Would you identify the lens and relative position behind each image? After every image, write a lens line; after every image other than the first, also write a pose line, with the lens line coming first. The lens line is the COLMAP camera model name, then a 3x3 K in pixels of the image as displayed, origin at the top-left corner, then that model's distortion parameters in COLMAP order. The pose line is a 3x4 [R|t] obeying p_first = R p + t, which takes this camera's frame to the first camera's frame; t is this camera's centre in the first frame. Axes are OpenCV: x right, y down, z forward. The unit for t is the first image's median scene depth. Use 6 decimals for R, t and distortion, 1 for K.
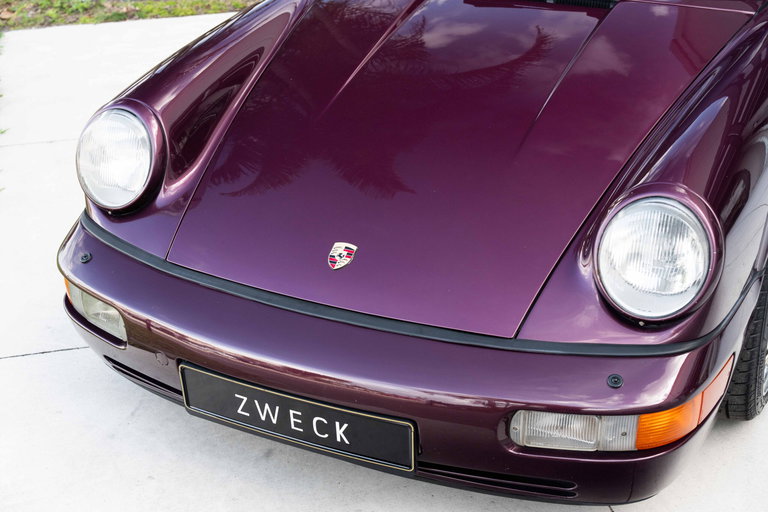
lens RADIAL K [[1080.7, 0, 389.0], [0, 1080.7, 255.6], [0, 0, 1]] dist [0.036855, 0.000000]
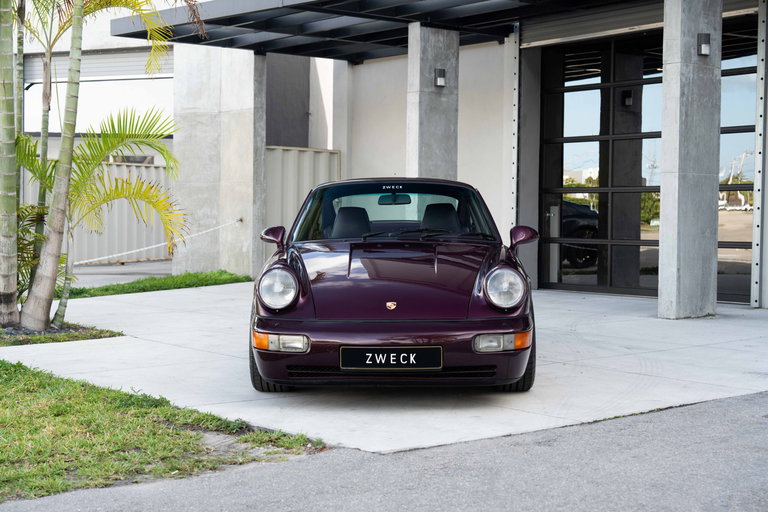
lens RADIAL K [[1248.8, 0, 383.9], [0, 1248.8, 262.6], [0, 0, 1]] dist [0.023985, 0.000000]
pose [[0.913477, -0.009516, 0.406780, -1.321690], [0.178142, 0.908174, -0.378794, 1.072849], [-0.365823, 0.418484, 0.831291, -1.584173]]
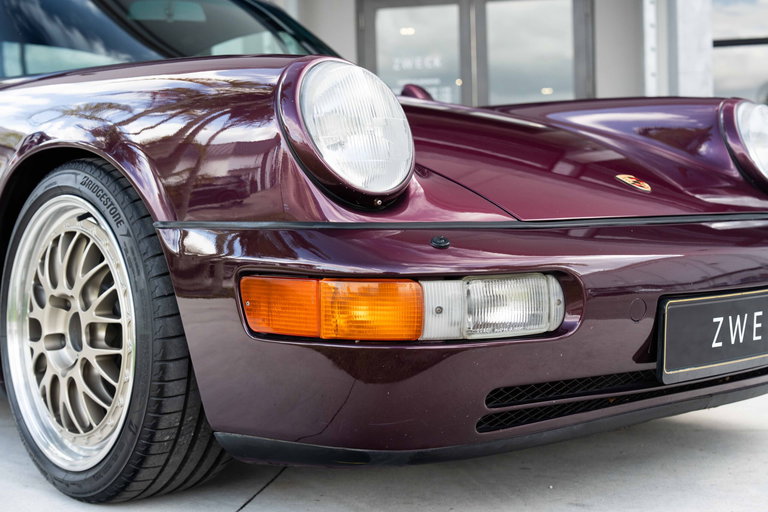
lens RADIAL K [[1080.7, 0, 389.8], [0, 1080.7, 253.8], [0, 0, 1]] dist [0.036855, 0.000000]
pose [[0.375263, -0.023106, 0.926630, -0.991130], [0.441576, 0.883416, -0.156799, 0.107006], [-0.814977, 0.468019, 0.341716, 0.909634]]
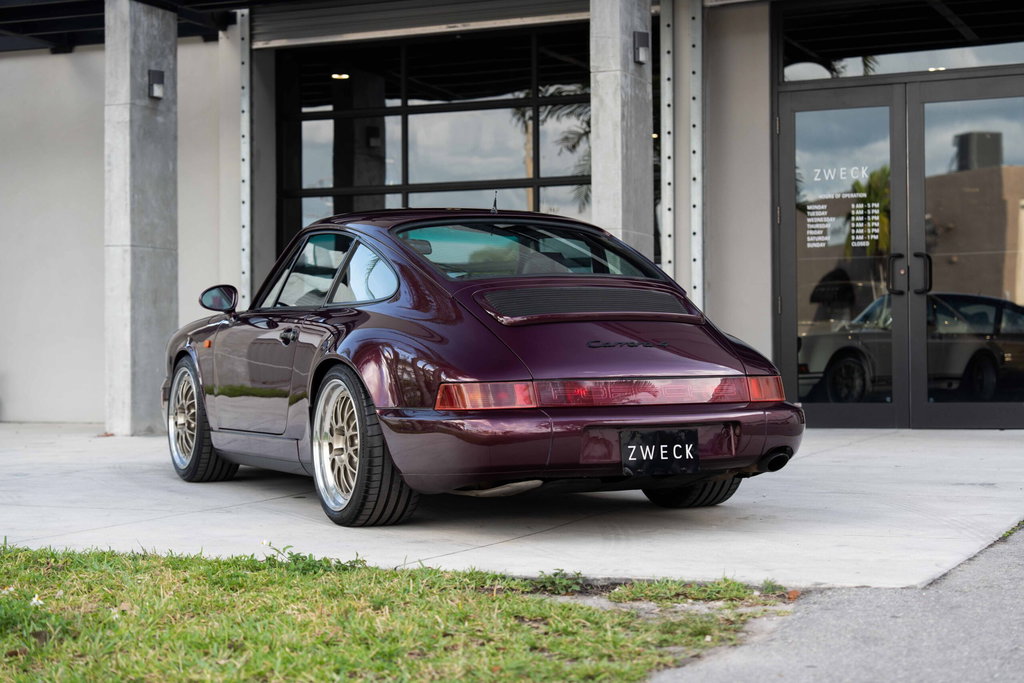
lens RADIAL K [[1869.2, 0, 532.4], [0, 1869.2, 343.4], [0, 0, 1]] dist [0.013859, 0.000000]
pose [[0.604670, 0.001070, 0.796475, -2.531990], [0.367158, 0.887036, -0.279932, 0.671656], [-0.706802, 0.461698, 0.535972, -0.386491]]
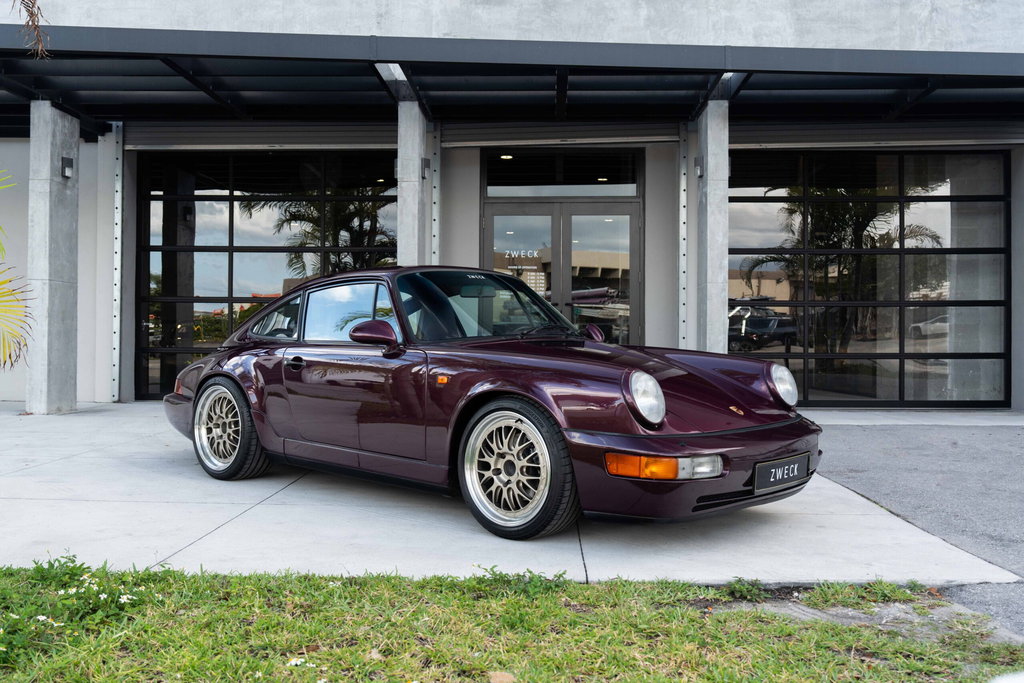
lens RADIAL K [[952.5, 0, 517.8], [0, 952.5, 339.0], [0, 0, 1]] dist [-0.011554, 0.000000]
pose [[0.270738, 0.007372, 0.962625, -2.087177], [0.428345, 0.894600, -0.127323, -0.076665], [-0.862103, 0.446807, 0.239045, 0.880316]]
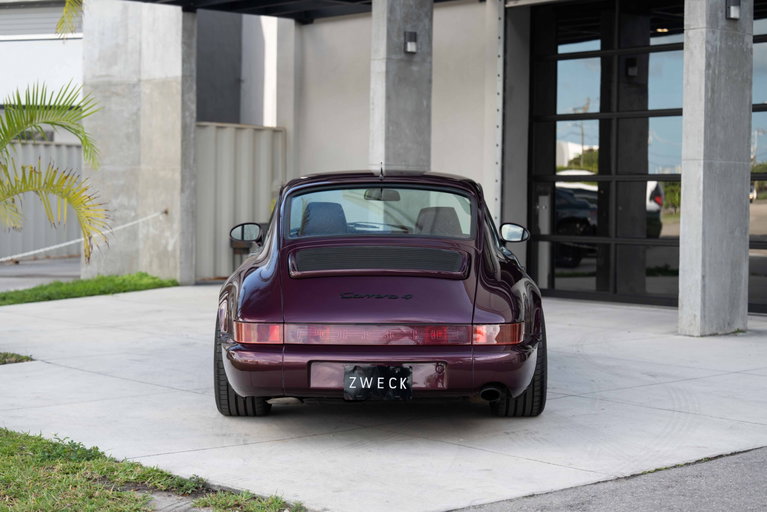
lens RADIAL K [[1483.6, 0, 380.8], [0, 1483.6, 253.1], [0, 0, 1]] dist [0.022636, 0.000000]
pose [[0.895813, -0.009091, 0.444338, -1.368870], [0.193503, 0.908029, -0.371536, 0.962766], [-0.400094, 0.418808, 0.815184, -1.469829]]
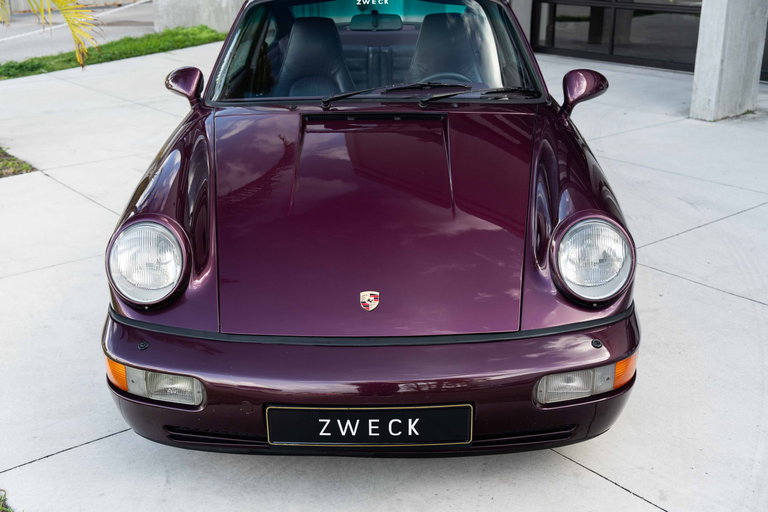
lens RADIAL K [[929.2, 0, 381.5], [0, 929.2, 257.0], [0, 0, 1]] dist [0.014240, 0.000000]
pose [[0.909087, -0.138759, 0.392820, -0.482768], [0.188698, 0.977781, -0.091308, 0.055958], [-0.371422, 0.157131, 0.915071, -0.052692]]
